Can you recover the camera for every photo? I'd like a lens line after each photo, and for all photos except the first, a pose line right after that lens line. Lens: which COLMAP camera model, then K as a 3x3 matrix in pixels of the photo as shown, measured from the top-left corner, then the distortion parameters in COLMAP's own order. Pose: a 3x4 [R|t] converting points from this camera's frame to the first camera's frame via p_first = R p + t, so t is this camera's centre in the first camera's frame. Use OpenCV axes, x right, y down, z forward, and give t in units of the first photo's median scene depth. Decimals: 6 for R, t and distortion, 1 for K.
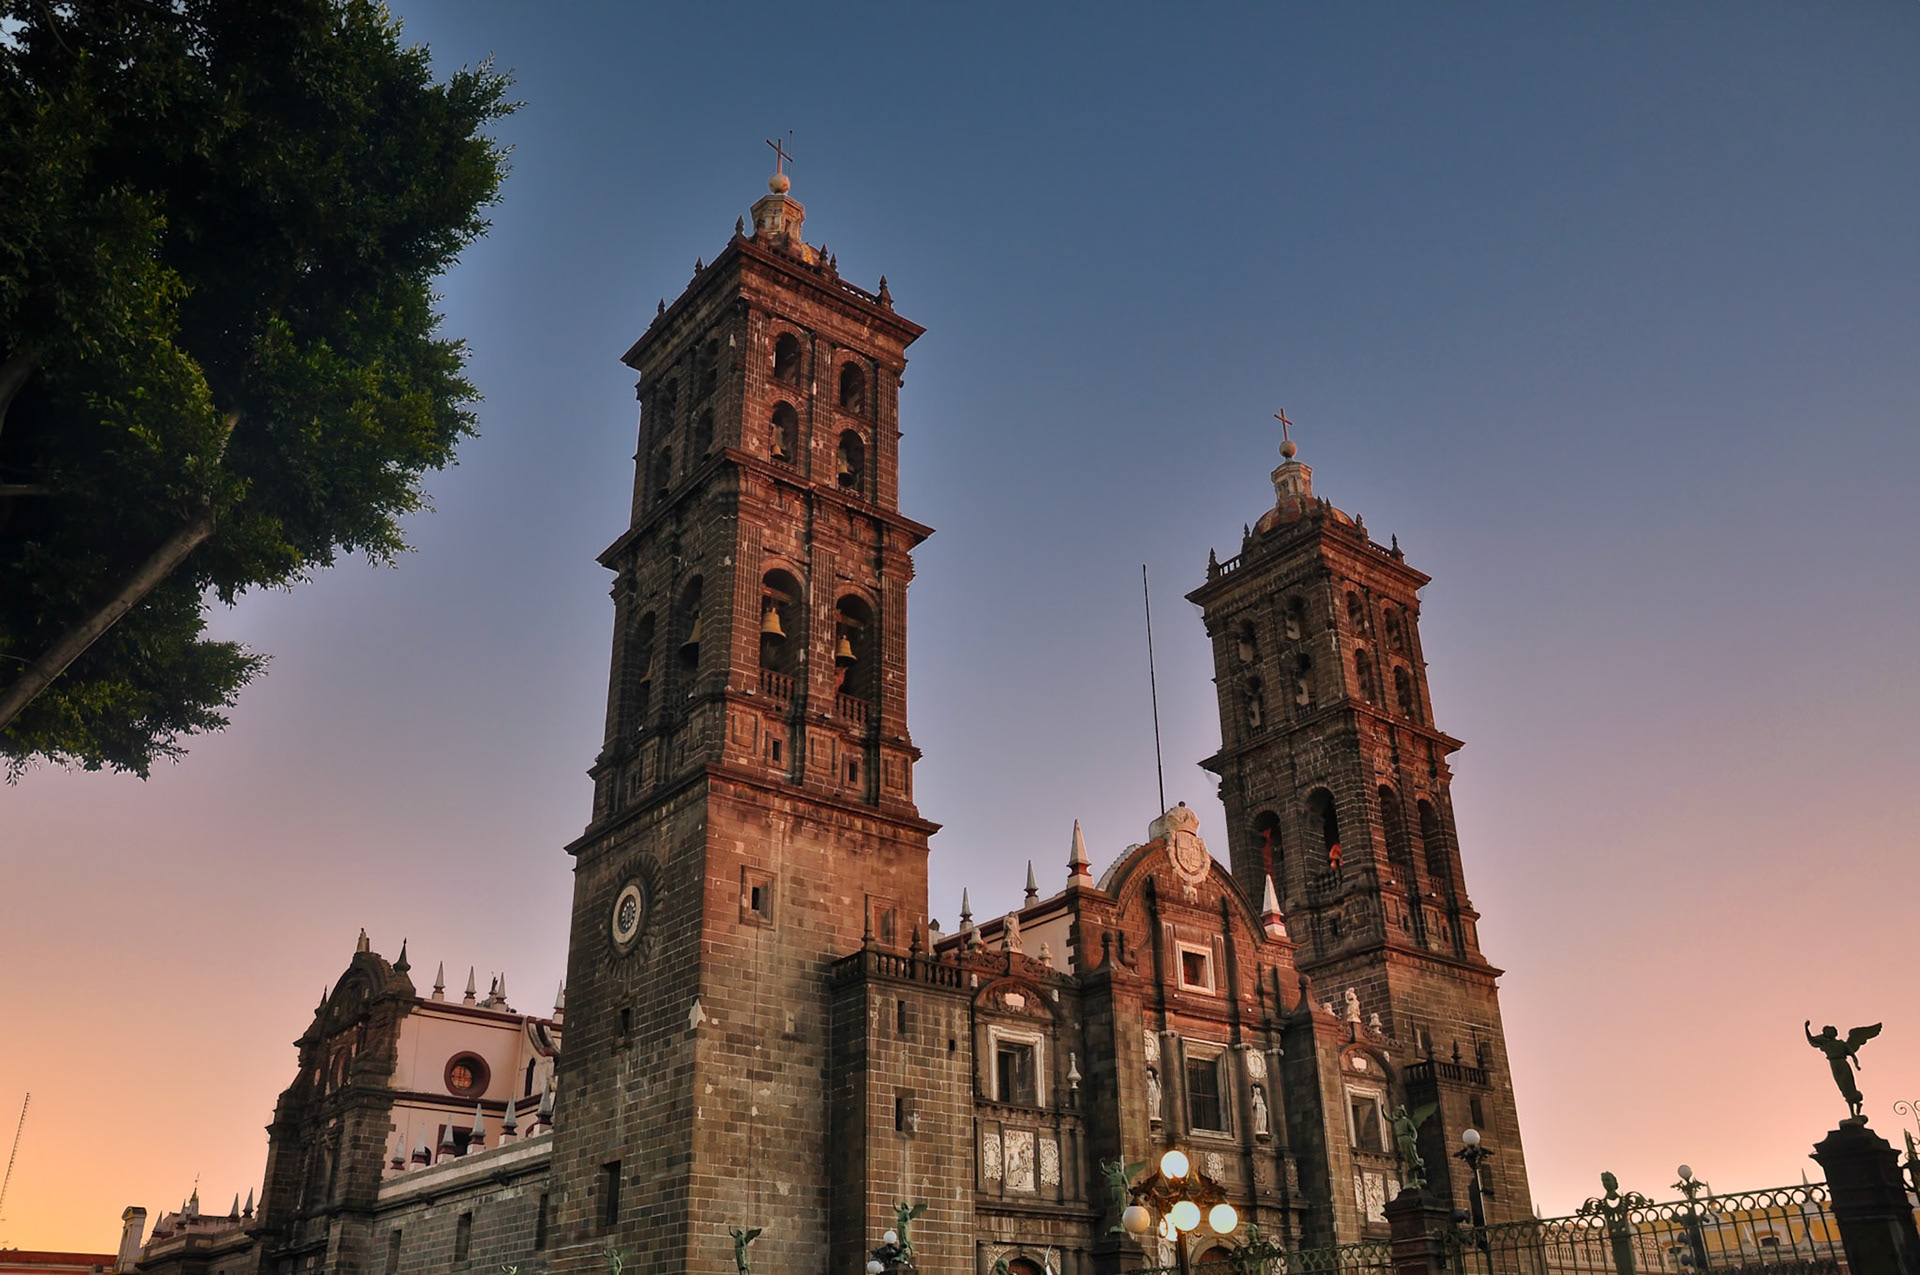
lens RADIAL K [[1538.9, 0, 955.4], [0, 1538.9, 606.1], [0, 0, 1]] dist [-0.142696, 0.121161]
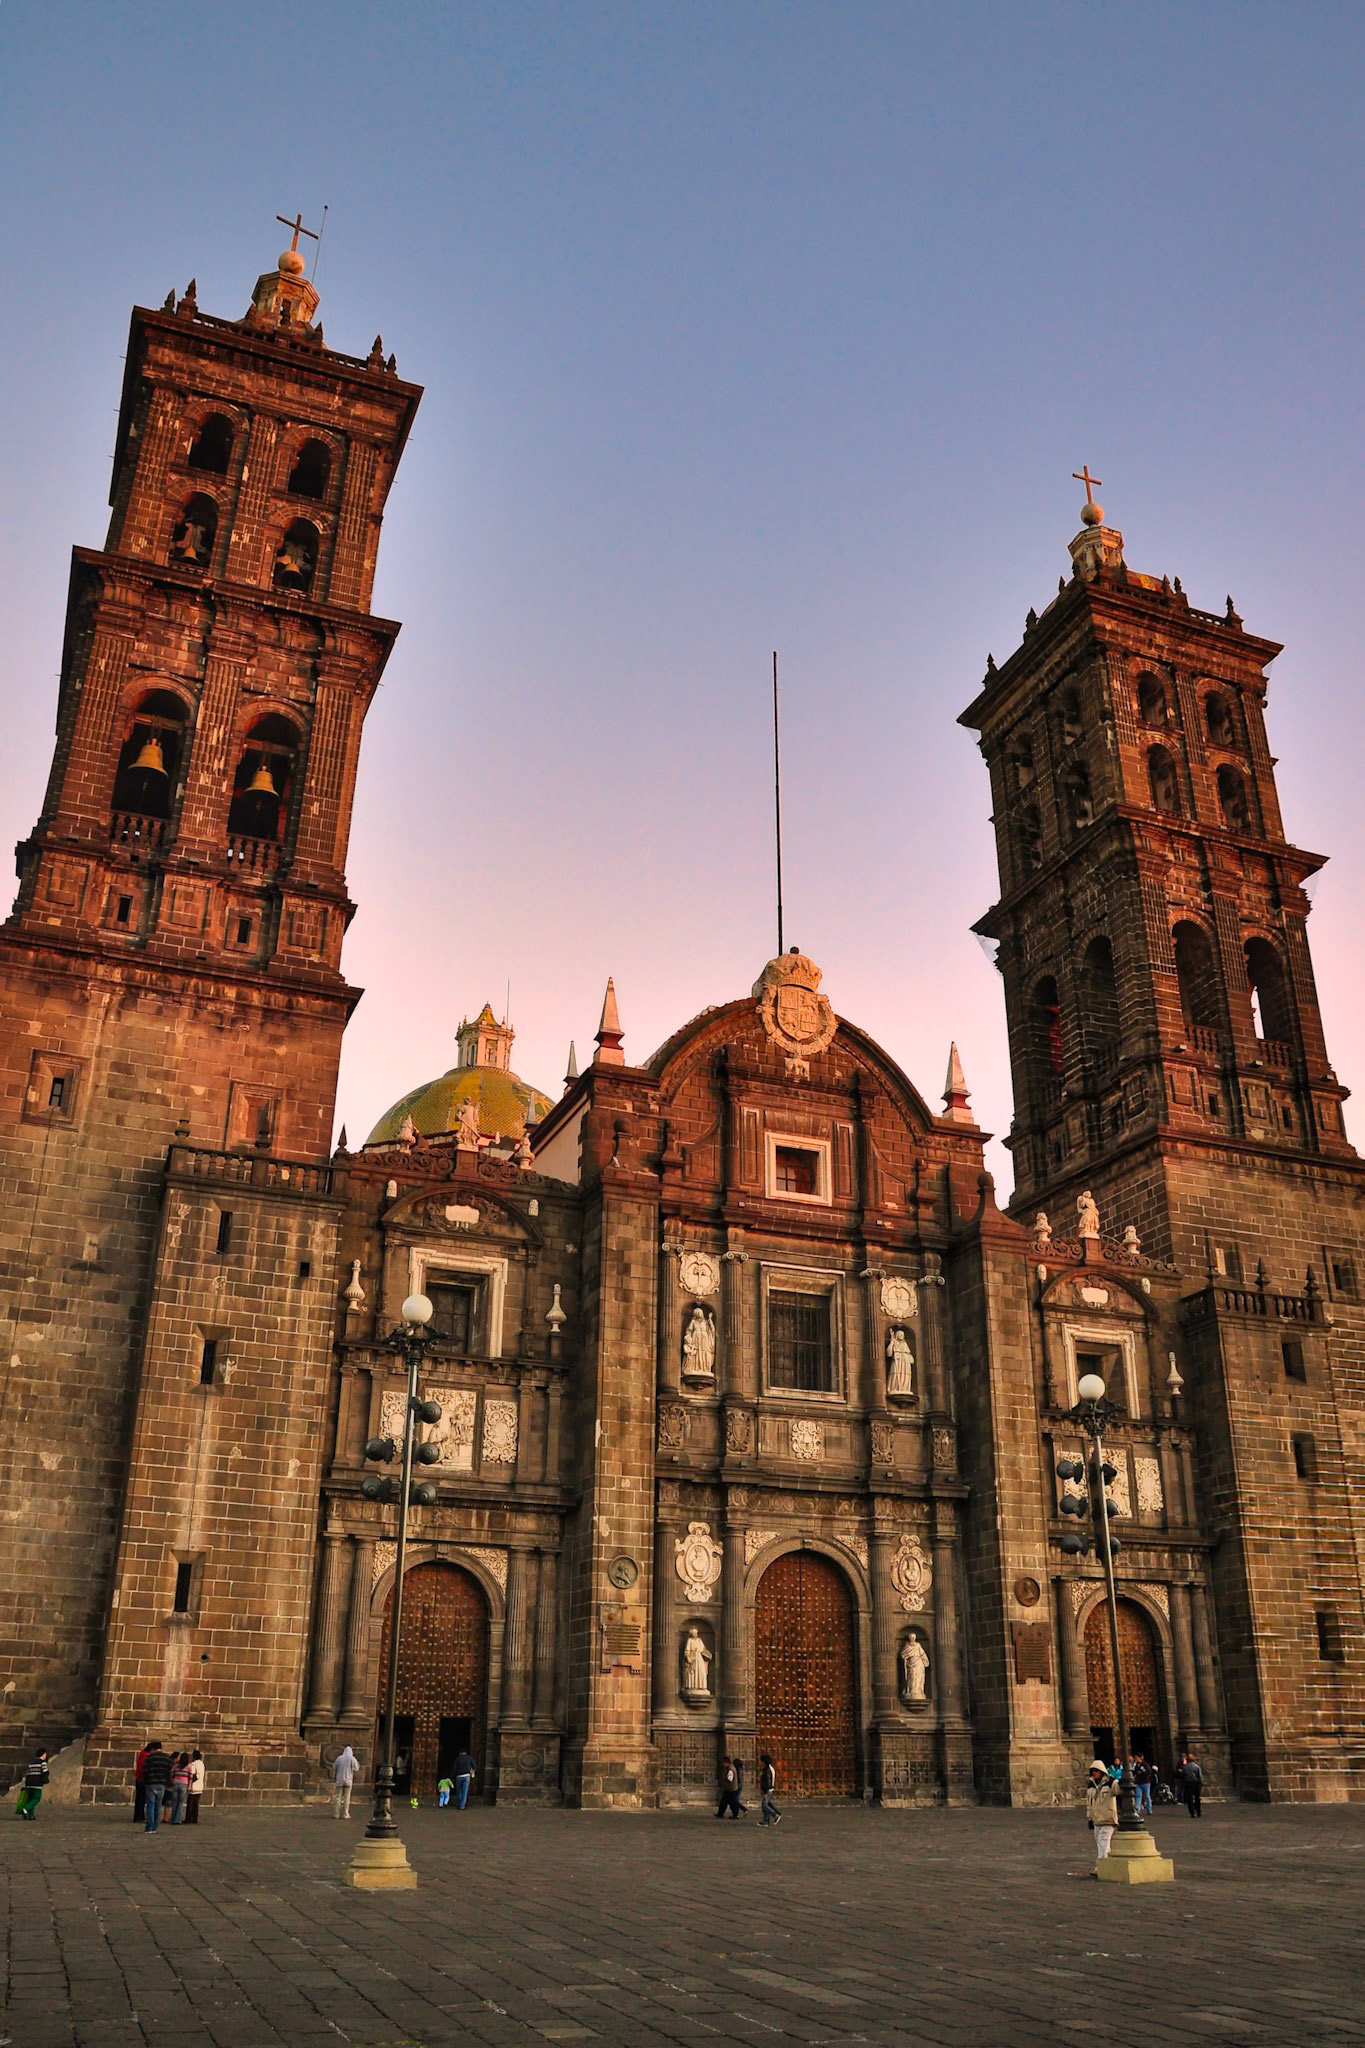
lens RADIAL K [[1641.5, 0, 680.8], [0, 1641.5, 989.1], [0, 0, 1]] dist [-0.142696, 0.121161]
pose [[0.958020, -0.103724, -0.267279, 0.331911], [0.116452, 0.992675, 0.032173, 0.127146], [0.261984, -0.061948, 0.963082, 0.256824]]
